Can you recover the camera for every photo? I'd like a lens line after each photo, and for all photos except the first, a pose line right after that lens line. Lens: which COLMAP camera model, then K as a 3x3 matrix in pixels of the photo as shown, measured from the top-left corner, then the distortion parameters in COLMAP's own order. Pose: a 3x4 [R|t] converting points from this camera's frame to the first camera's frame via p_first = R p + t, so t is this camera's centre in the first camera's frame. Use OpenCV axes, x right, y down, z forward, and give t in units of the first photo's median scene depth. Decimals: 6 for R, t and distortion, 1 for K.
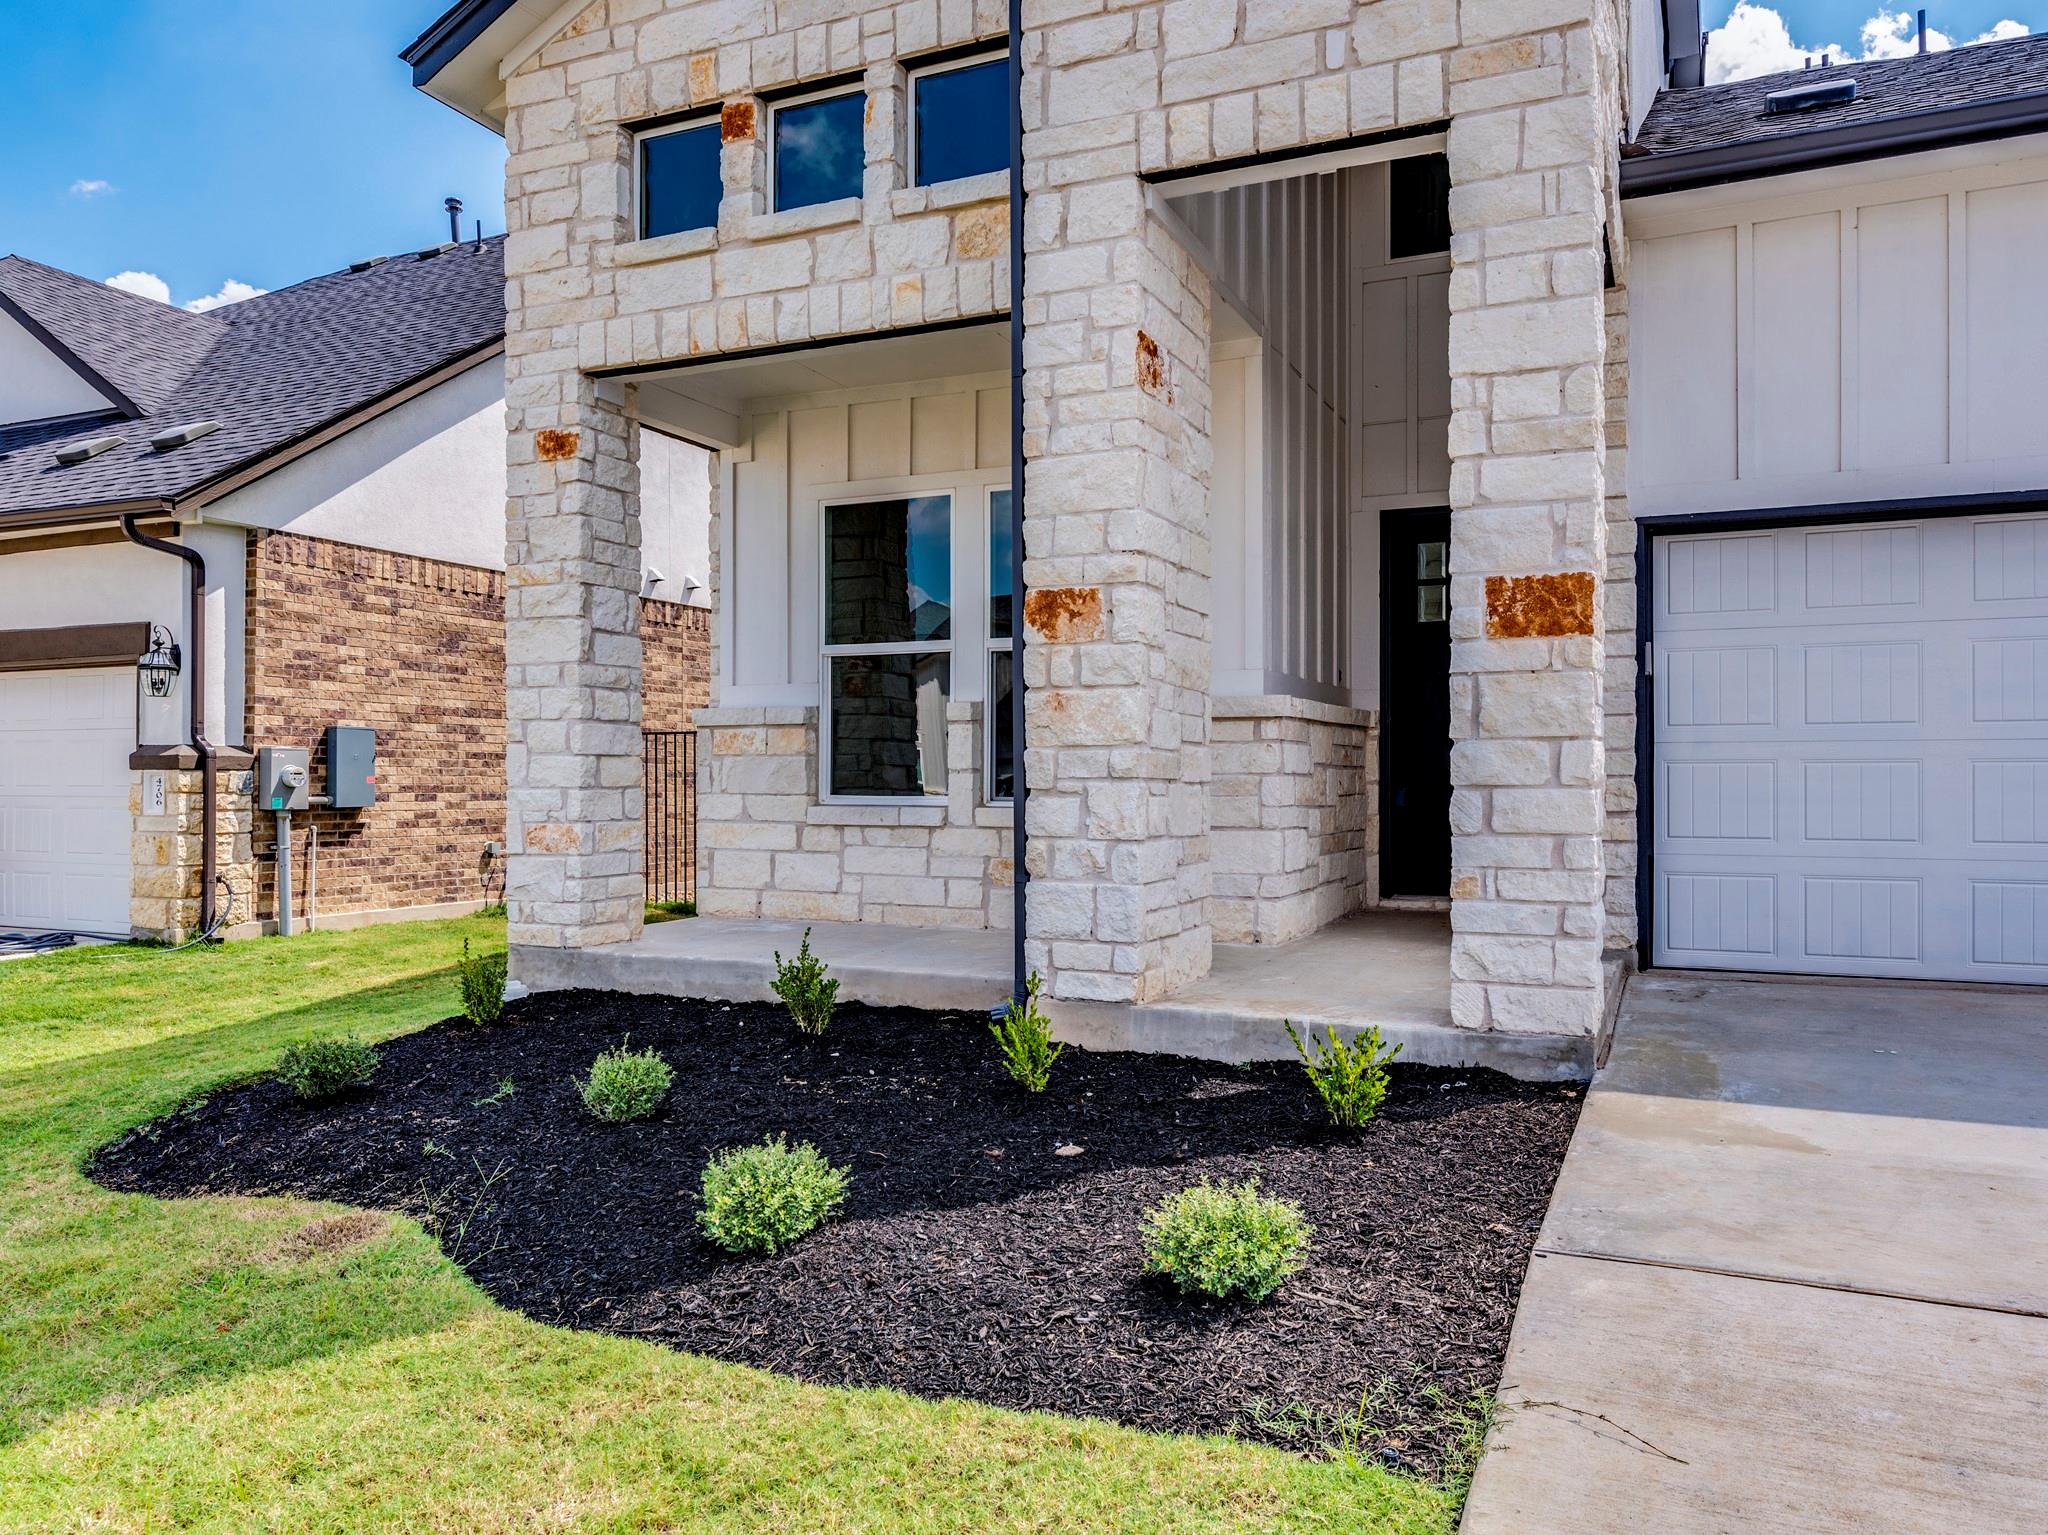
lens RADIAL K [[1448.4, 0, 993.2], [0, 1448.4, 783.4], [0, 0, 1]] dist [0.005868, -0.002366]
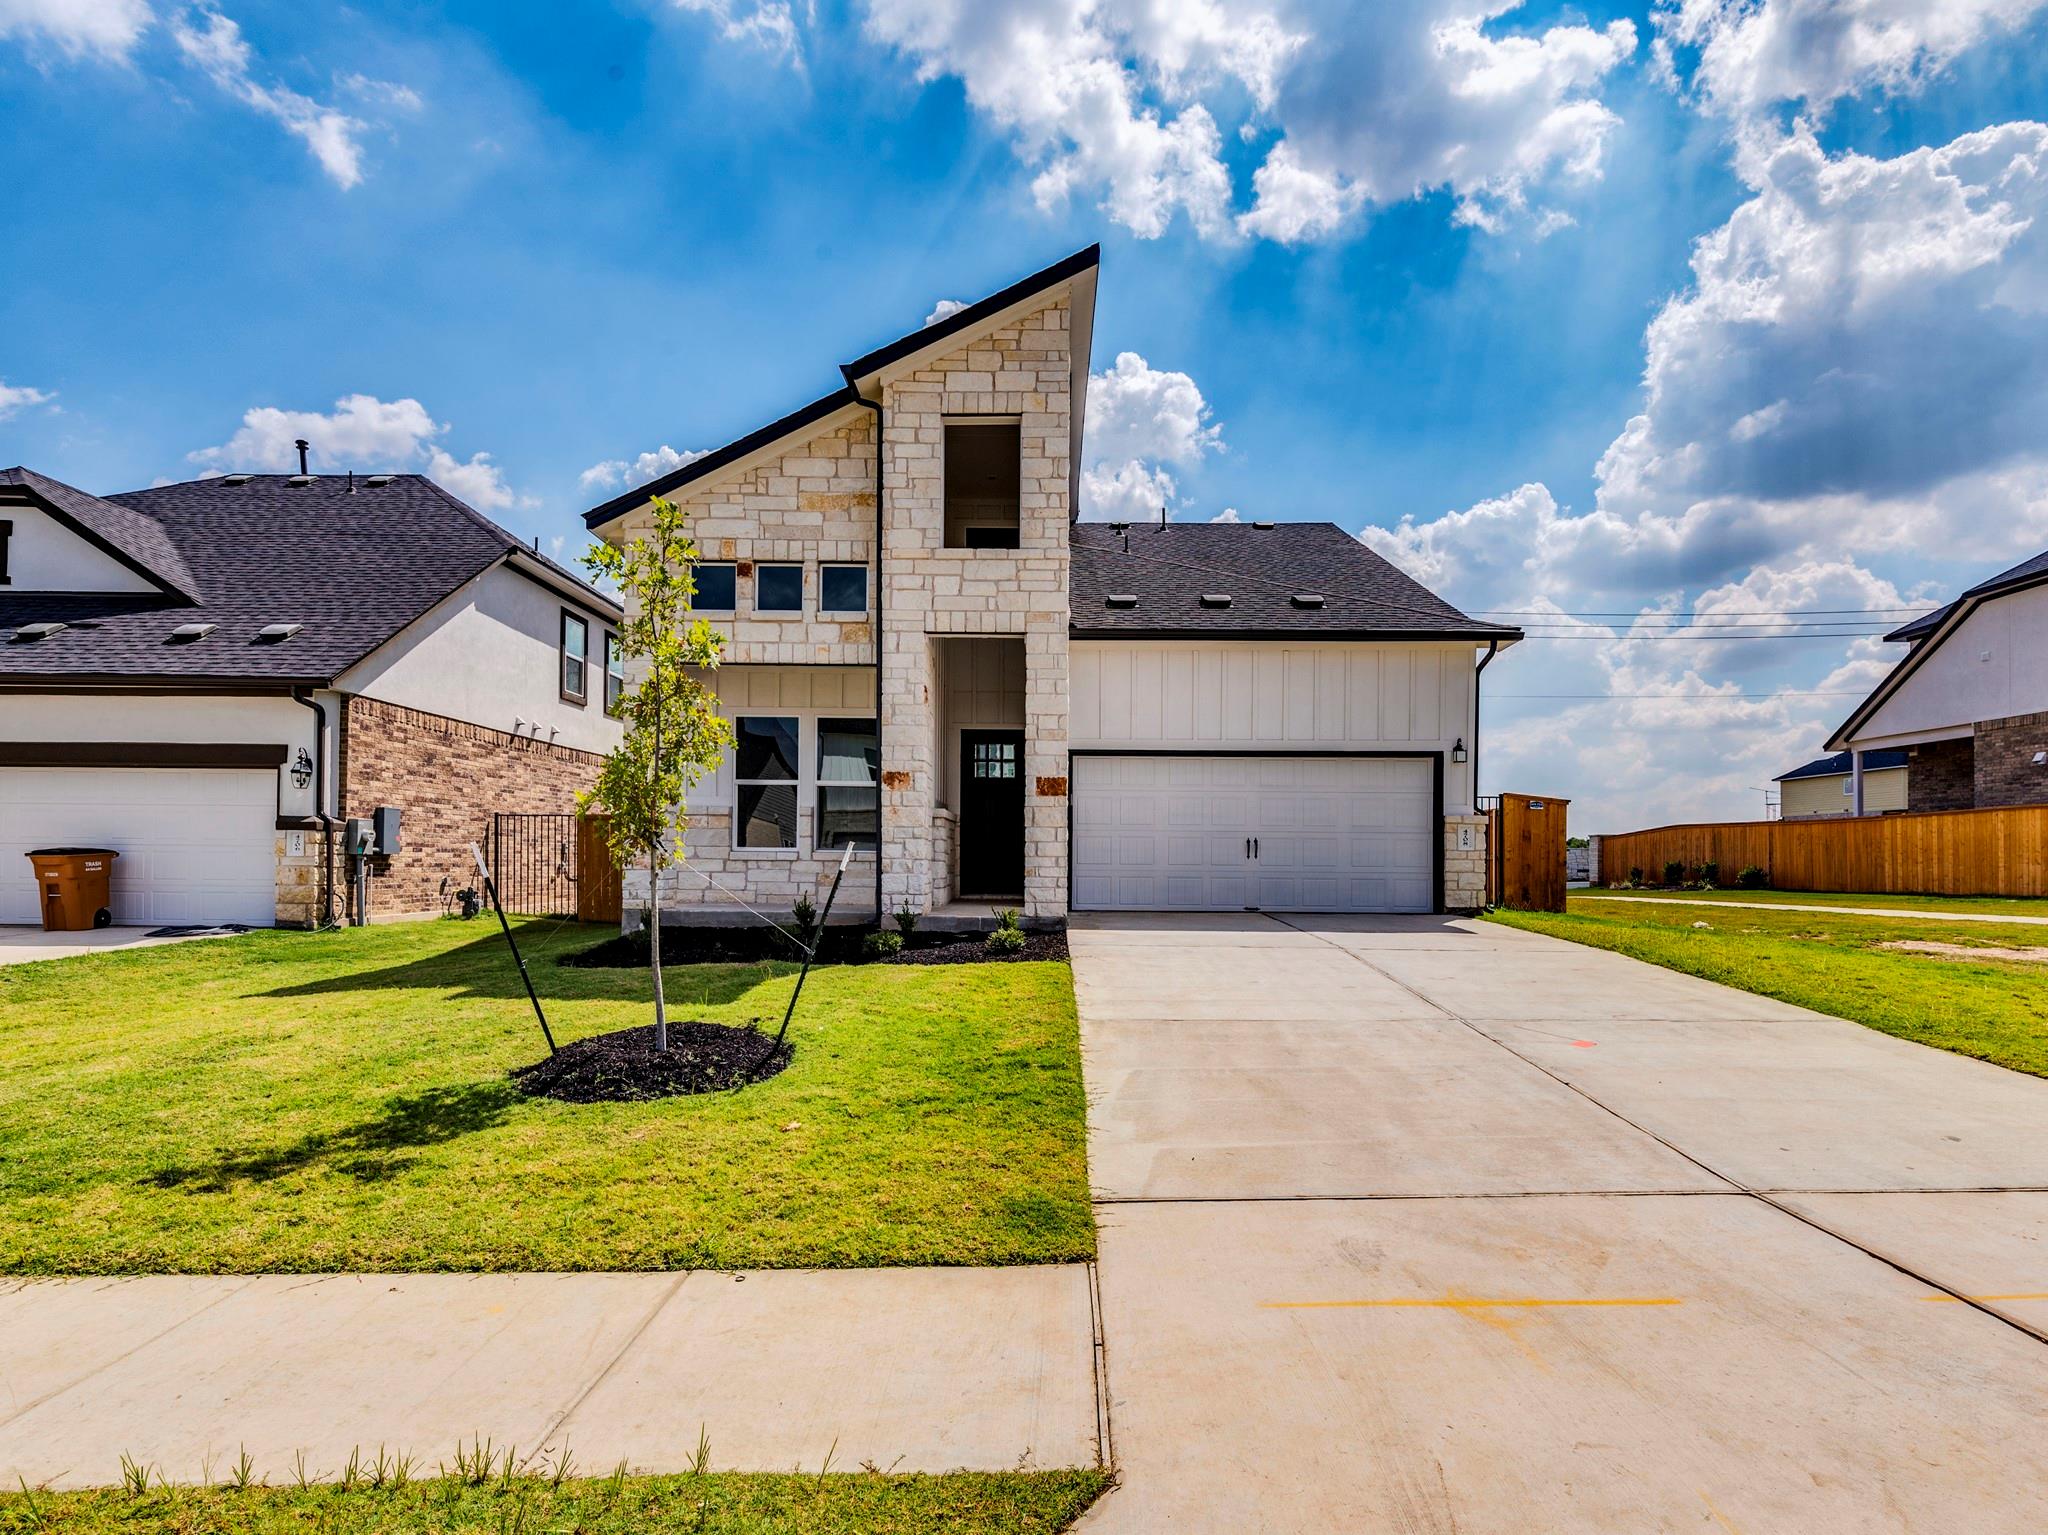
lens RADIAL K [[1116.4, 0, 1007.1], [0, 1116.4, 877.1], [0, 0, 1]] dist [0.003487, 0.001463]
pose [[0.918928, 0.003253, 0.394412, -0.480109], [-0.008531, 0.999896, 0.011629, 0.036355], [-0.394333, -0.014051, 0.918860, -0.867397]]
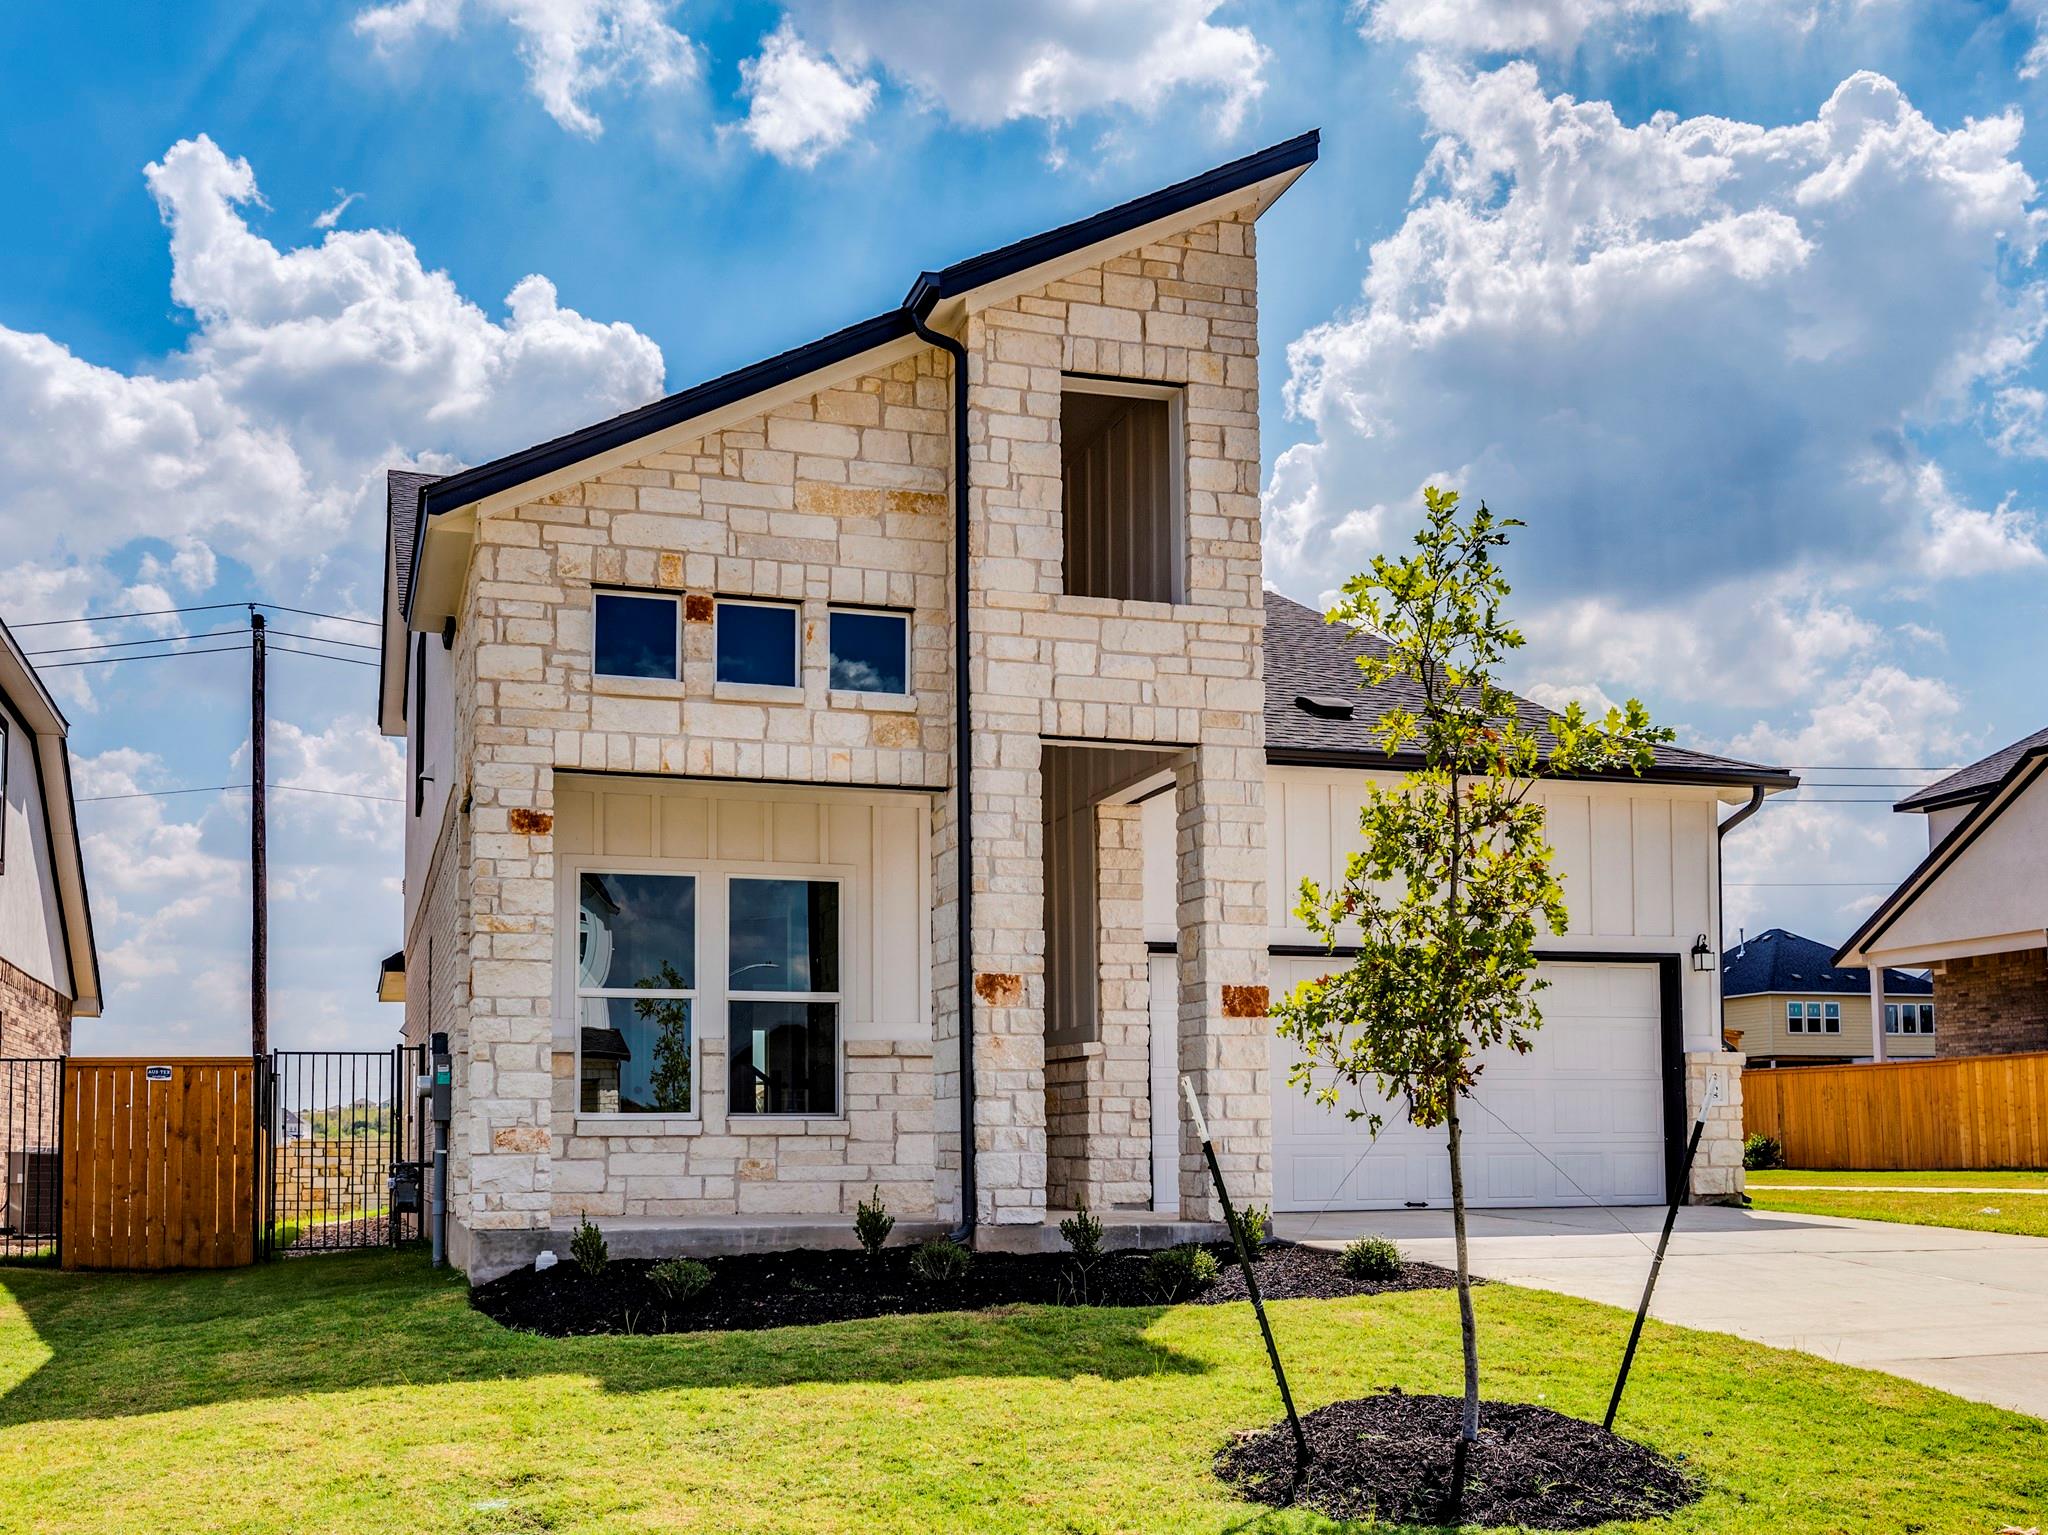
lens RADIAL K [[1984.9, 0, 842.2], [0, 1984.9, 1057.4], [0, 0, 1]] dist [-0.002725, 0.000000]
pose [[0.759193, 0.026266, 0.650336, -1.194665], [0.008693, 0.998687, -0.050483, 0.055626], [-0.650808, 0.043980, 0.757967, -0.451069]]
